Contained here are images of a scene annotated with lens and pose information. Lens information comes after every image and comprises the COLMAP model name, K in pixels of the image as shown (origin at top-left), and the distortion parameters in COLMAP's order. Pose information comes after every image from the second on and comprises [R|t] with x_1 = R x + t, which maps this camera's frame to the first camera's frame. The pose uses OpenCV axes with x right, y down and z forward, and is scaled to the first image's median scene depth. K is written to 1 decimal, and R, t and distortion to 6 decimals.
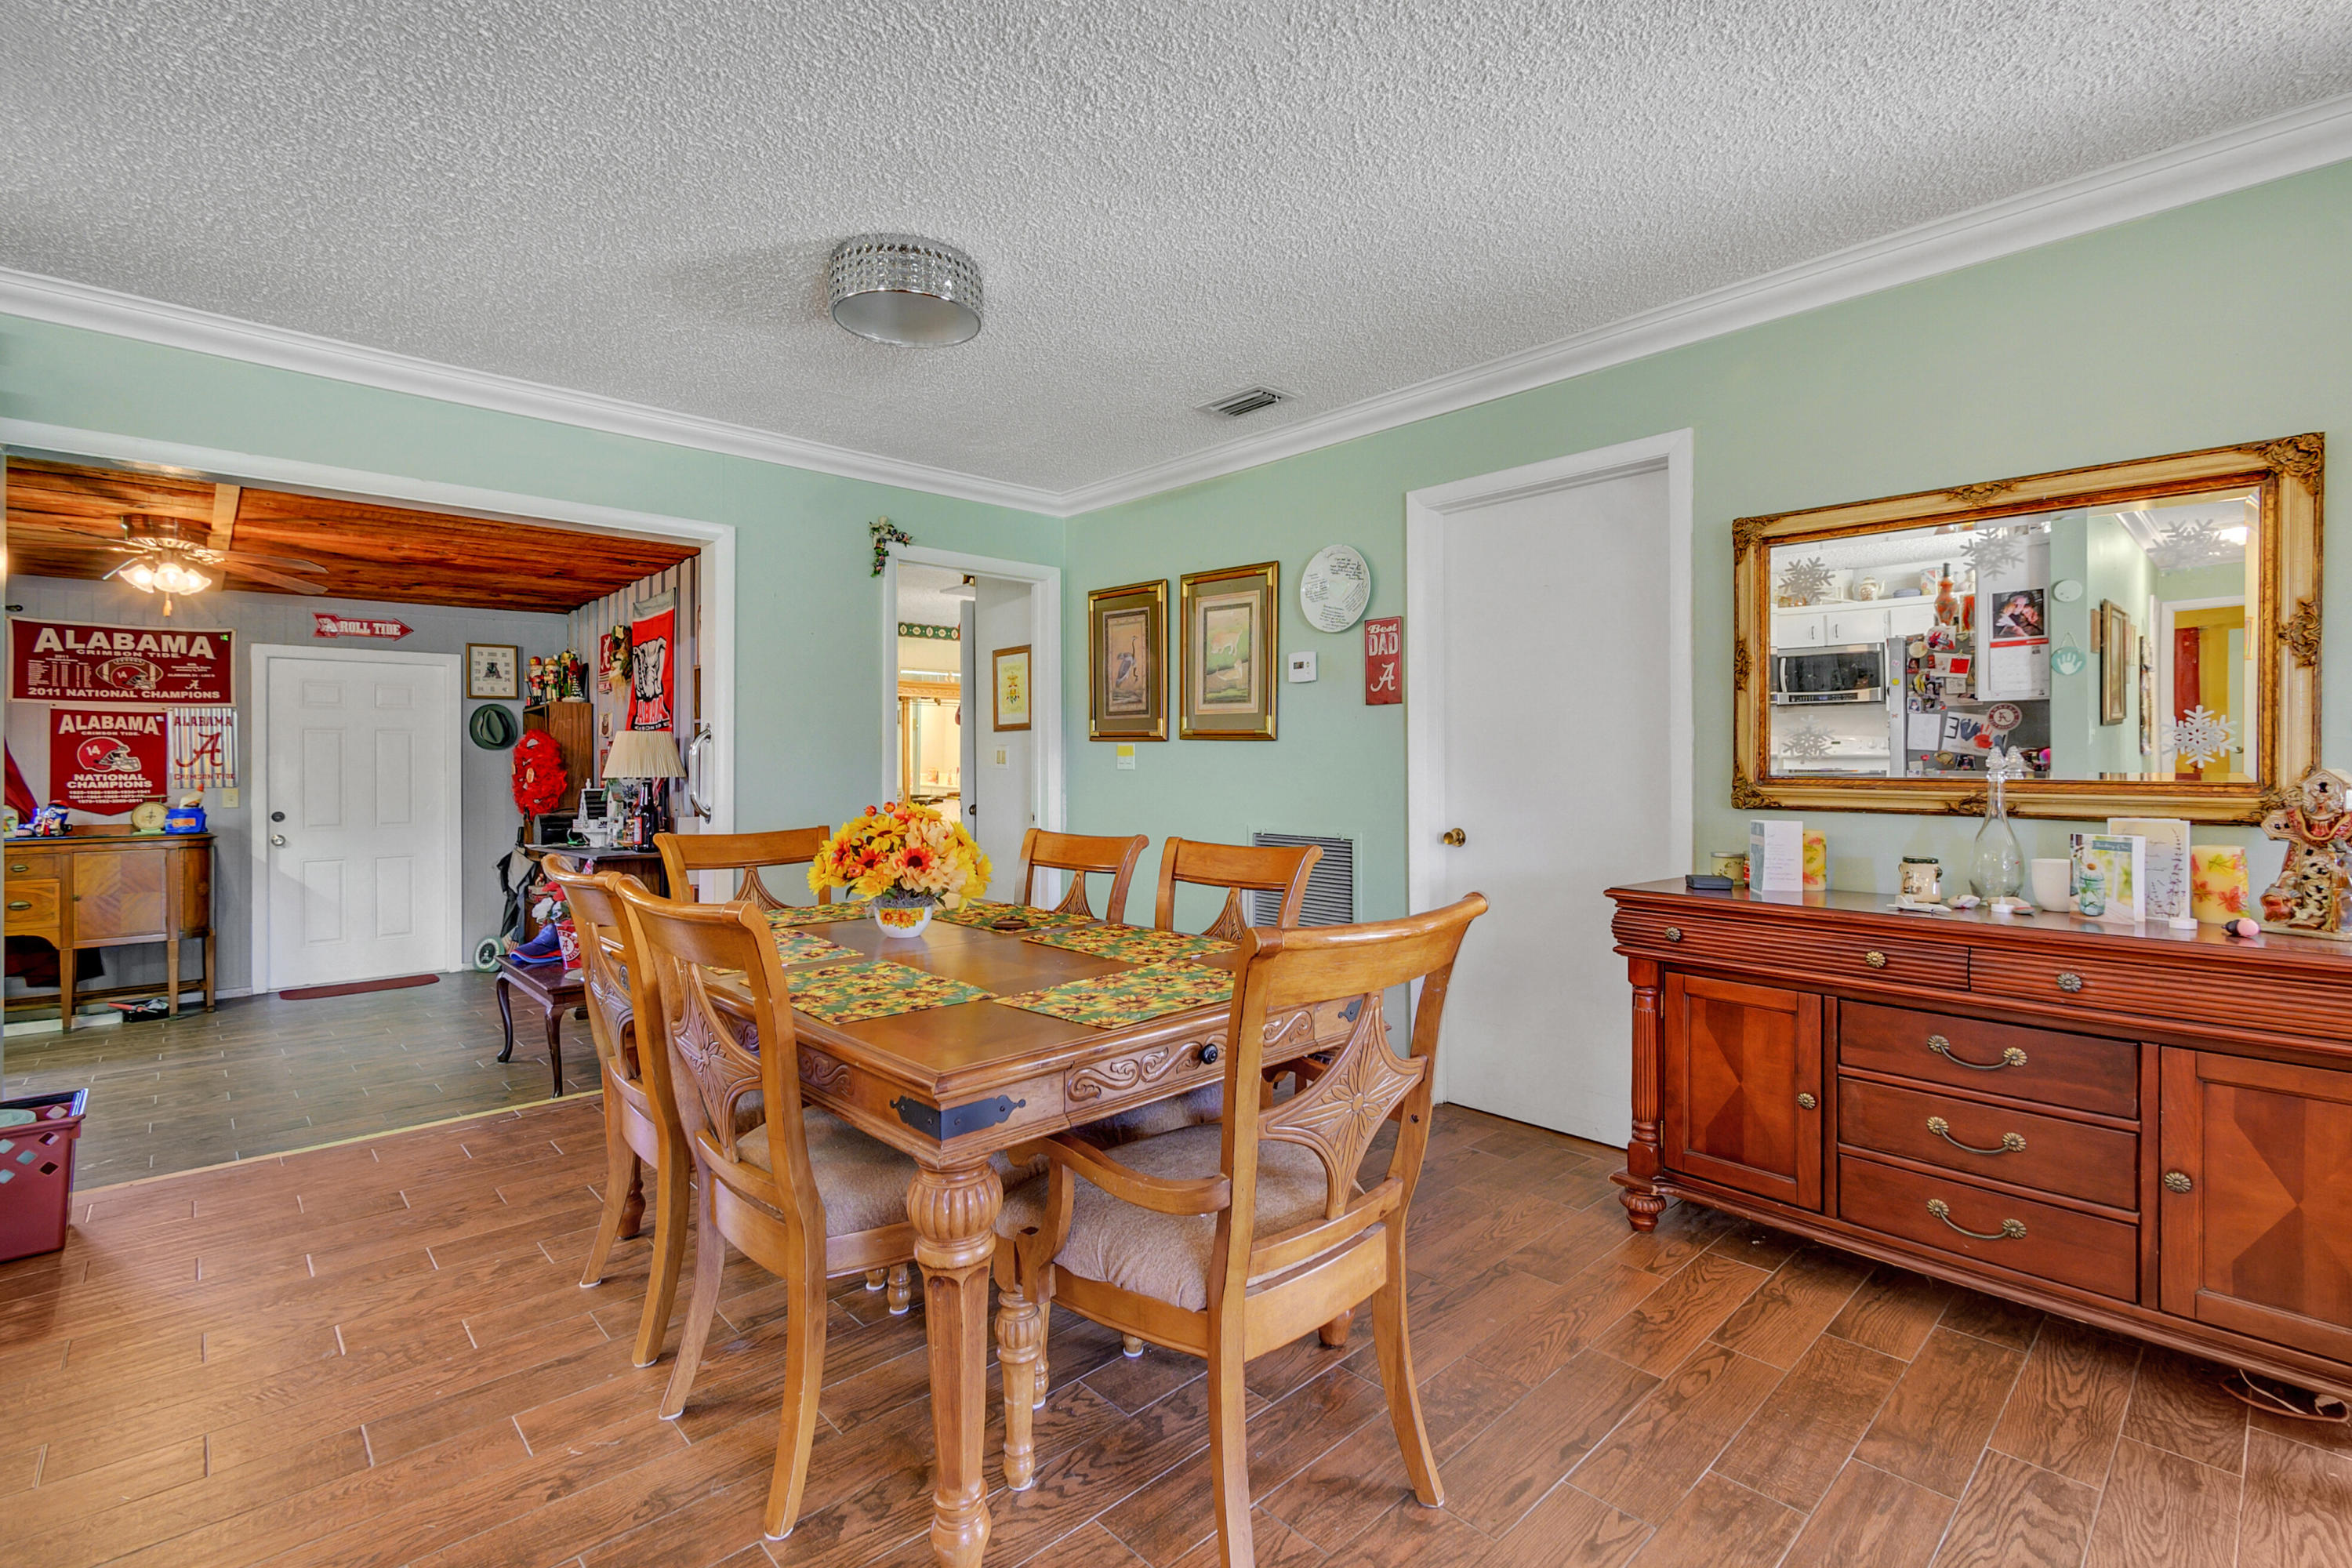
lens RADIAL K [[1074.5, 0, 1178.9], [0, 1074.5, 763.5], [0, 0, 1]] dist [0.005119, -0.002653]
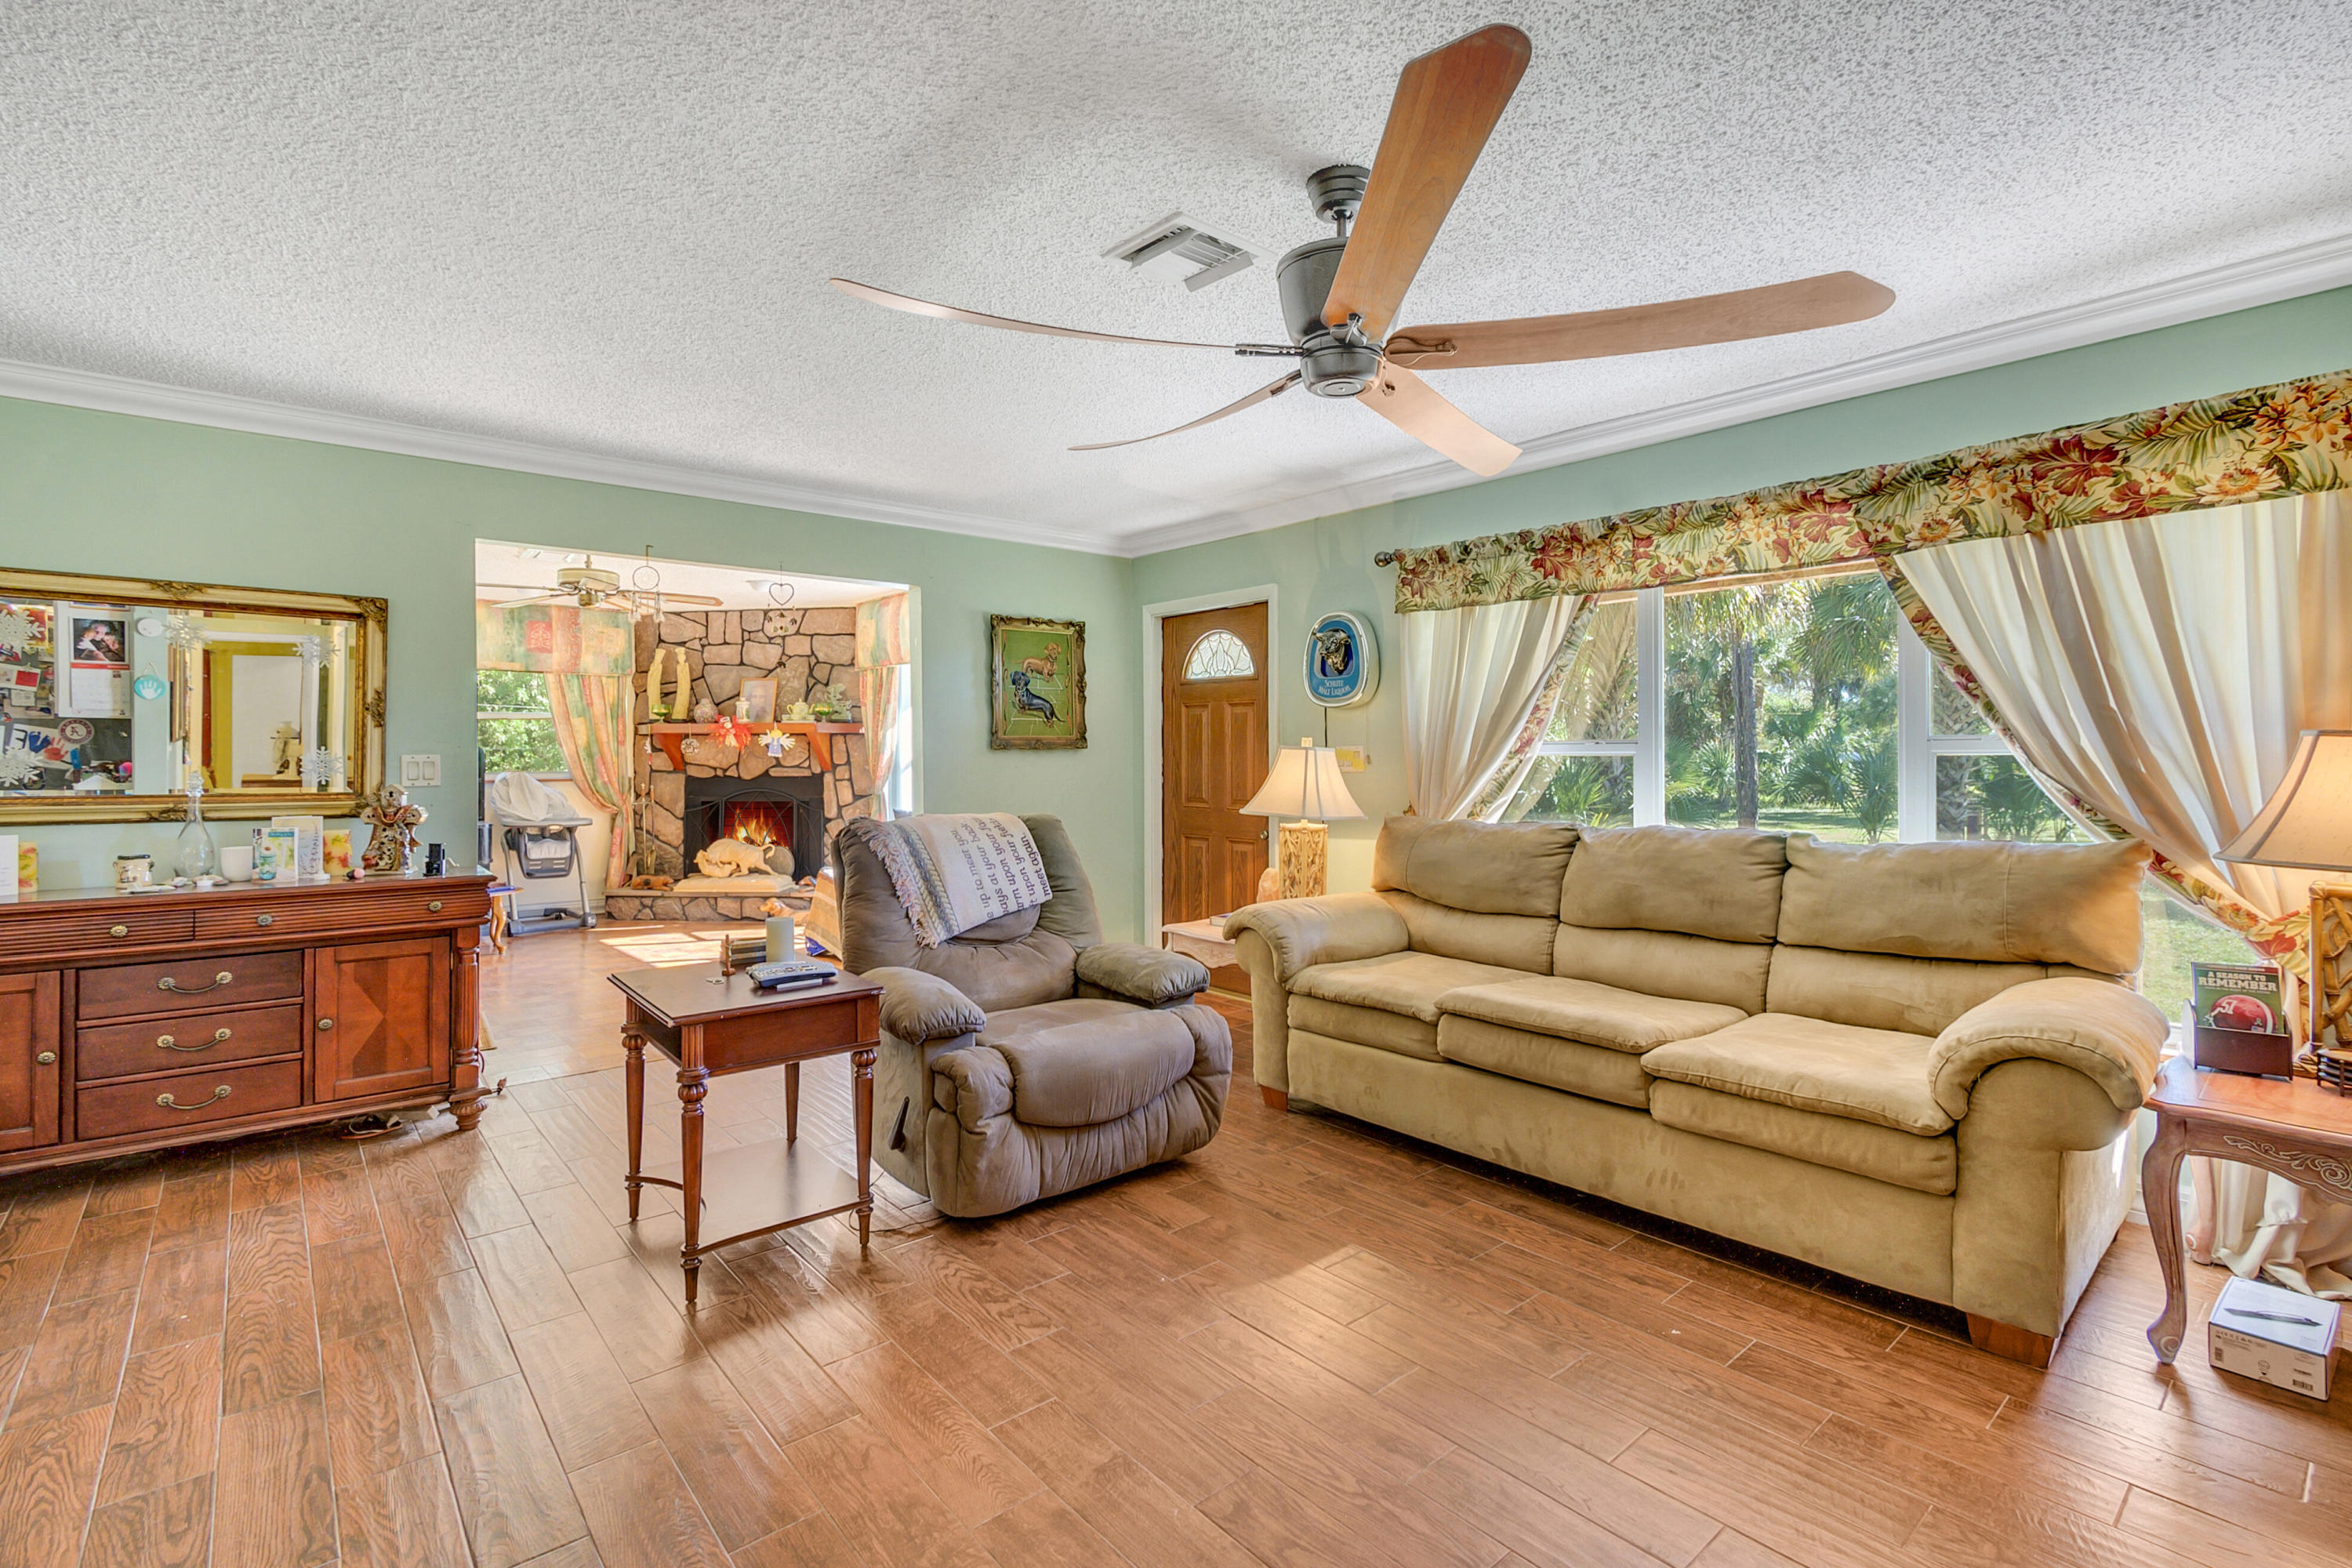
lens RADIAL K [[1074.5, 0, 1175.4], [0, 1074.5, 746.5], [0, 0, 1]] dist [0.005119, -0.002653]
pose [[0.056141, 0.011184, 0.998360, -0.666196], [0.003322, 0.999930, -0.011388, -0.031938], [-0.998417, 0.003956, 0.056100, -0.424683]]
